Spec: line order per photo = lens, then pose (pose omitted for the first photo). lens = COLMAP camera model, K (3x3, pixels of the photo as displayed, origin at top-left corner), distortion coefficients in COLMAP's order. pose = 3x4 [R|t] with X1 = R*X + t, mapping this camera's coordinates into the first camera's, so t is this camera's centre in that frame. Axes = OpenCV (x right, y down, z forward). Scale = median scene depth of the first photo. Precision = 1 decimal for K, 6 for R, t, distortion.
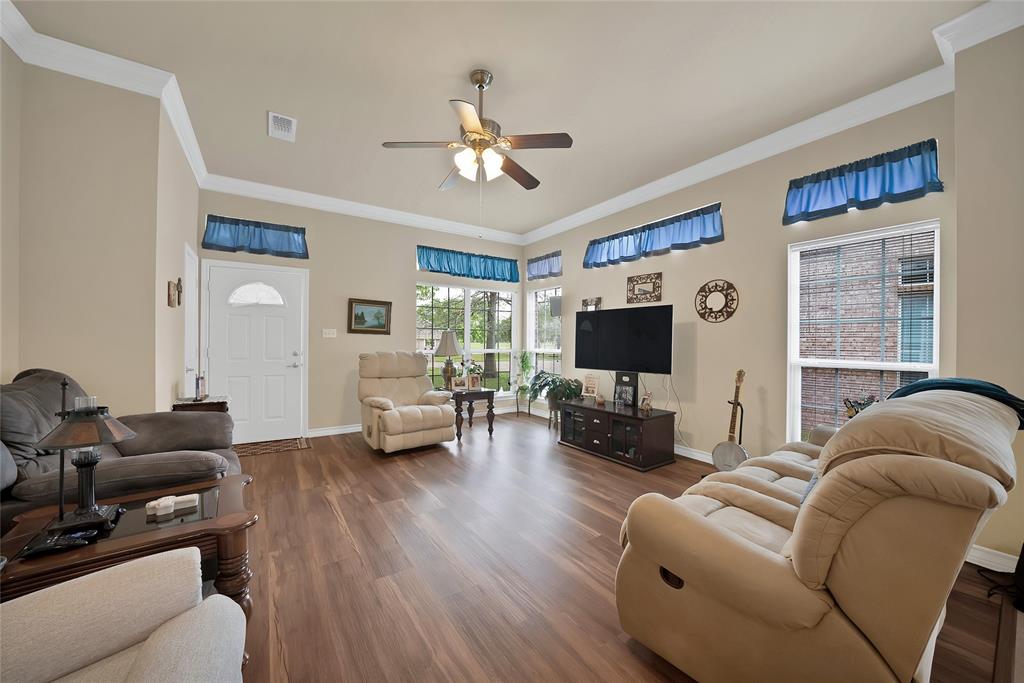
lens RADIAL K [[366.8, 0, 513.4], [0, 366.8, 344.4], [0, 0, 1]] dist [-0.019782, 0.000039]
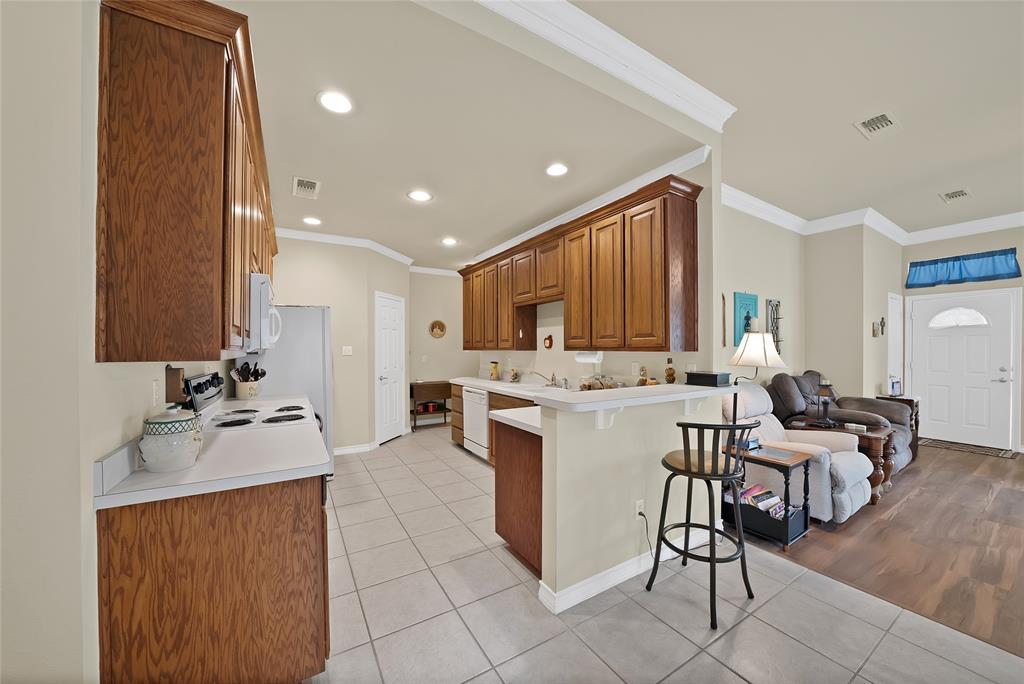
lens RADIAL K [[355.8, 0, 513.5], [0, 355.8, 349.9], [0, 0, 1]] dist [-0.031346, 0.003943]
pose [[-0.060970, -0.003970, -0.998132, 0.523112], [-0.003733, 0.999986, -0.003749, -0.023825], [0.998133, 0.003498, -0.060984, -0.401493]]
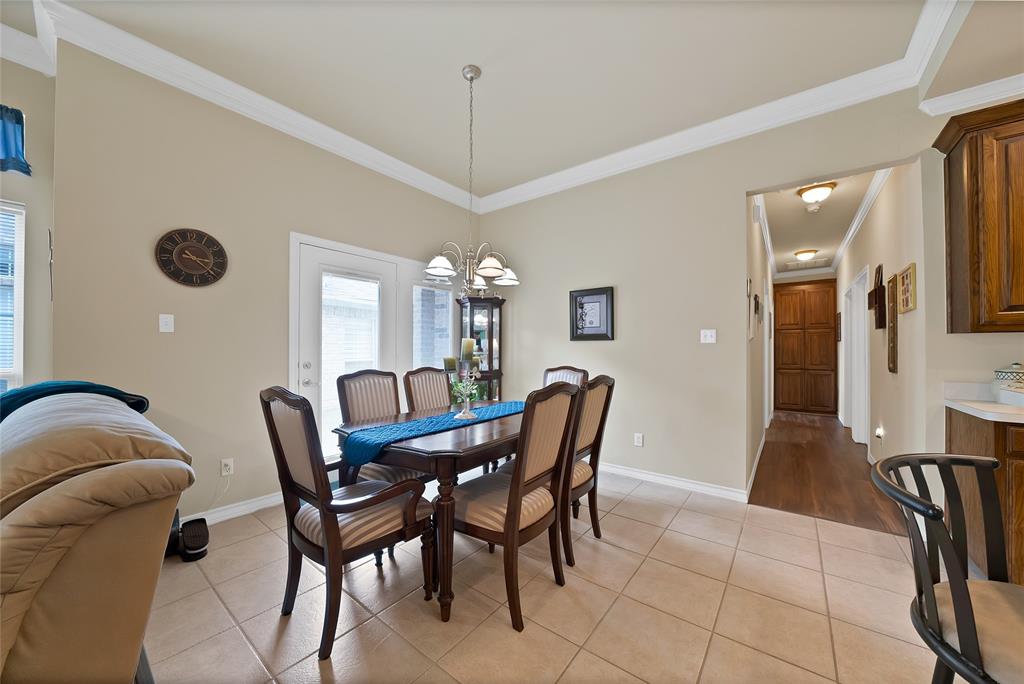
lens RADIAL K [[373.9, 0, 509.6], [0, 373.9, 345.1], [0, 0, 1]] dist [-0.028003, 0.004795]
pose [[-0.318593, 0.003595, 0.947885, -0.020611], [0.003325, 0.999991, -0.002675, 0.002261], [-0.947886, 0.002299, -0.318602, 0.079864]]
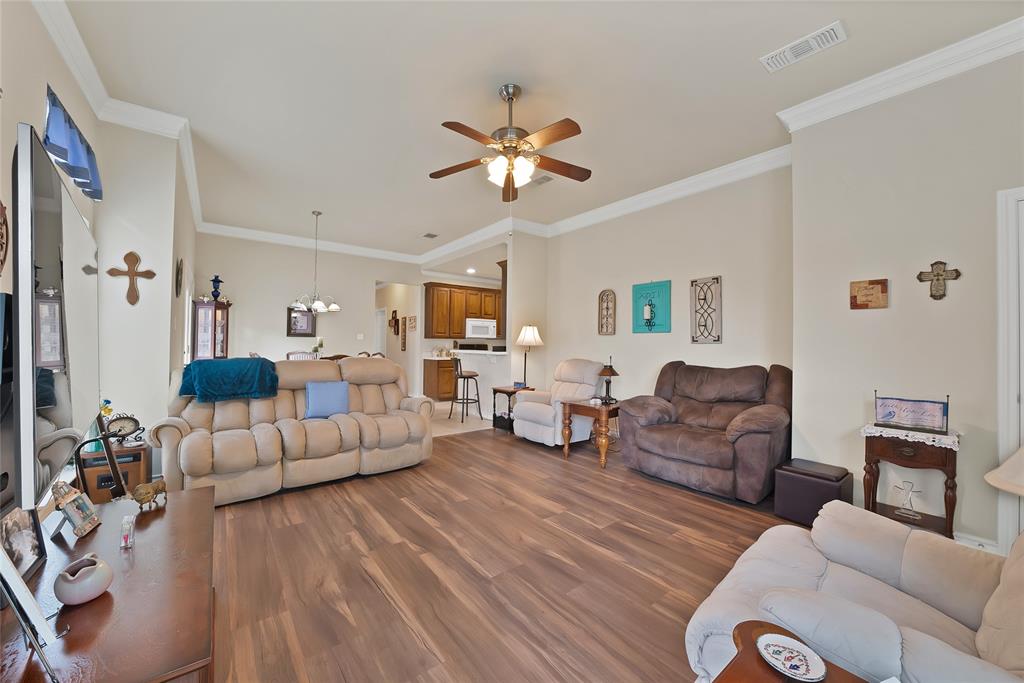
lens RADIAL K [[373.9, 0, 509.6], [0, 373.9, 344.6], [0, 0, 1]] dist [-0.028003, 0.004795]
pose [[-0.997064, -0.017777, -0.074484, -0.012824], [-0.018481, 0.999791, 0.008769, -0.007287], [0.074312, 0.010119, -0.997184, 1.268623]]
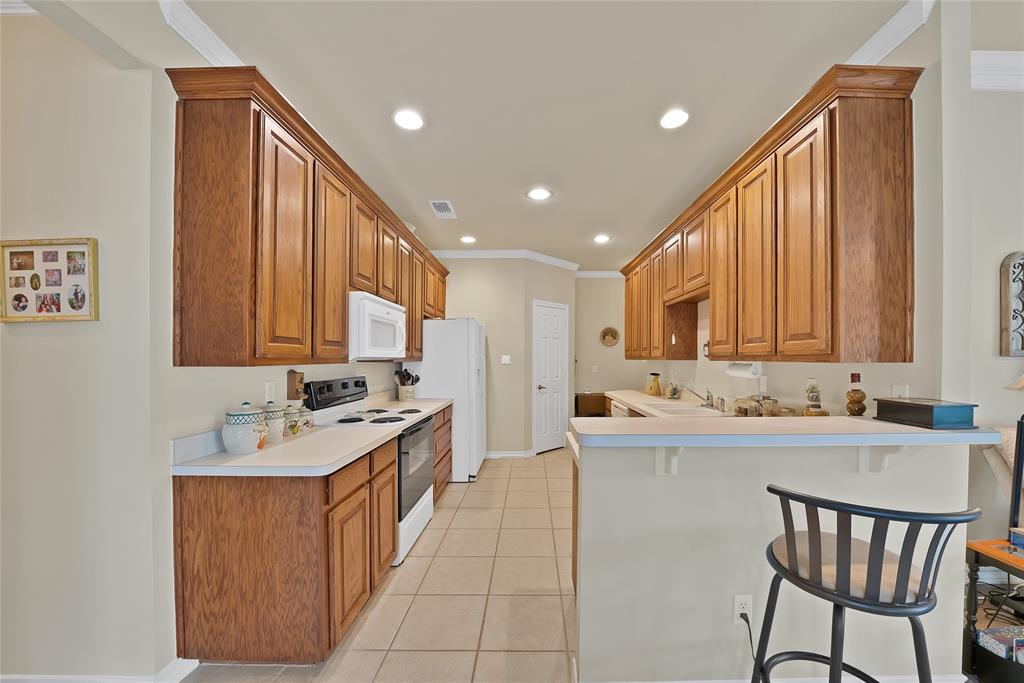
lens RADIAL K [[370.7, 0, 515.7], [0, 370.7, 361.8], [0, 0, 1]] dist [-0.025942, 0.000222]
pose [[-0.561733, 0.000411, -0.827319, 0.396809], [-0.009013, 0.999937, 0.006616, -0.024523], [0.827270, 0.011173, -0.561694, -0.238334]]
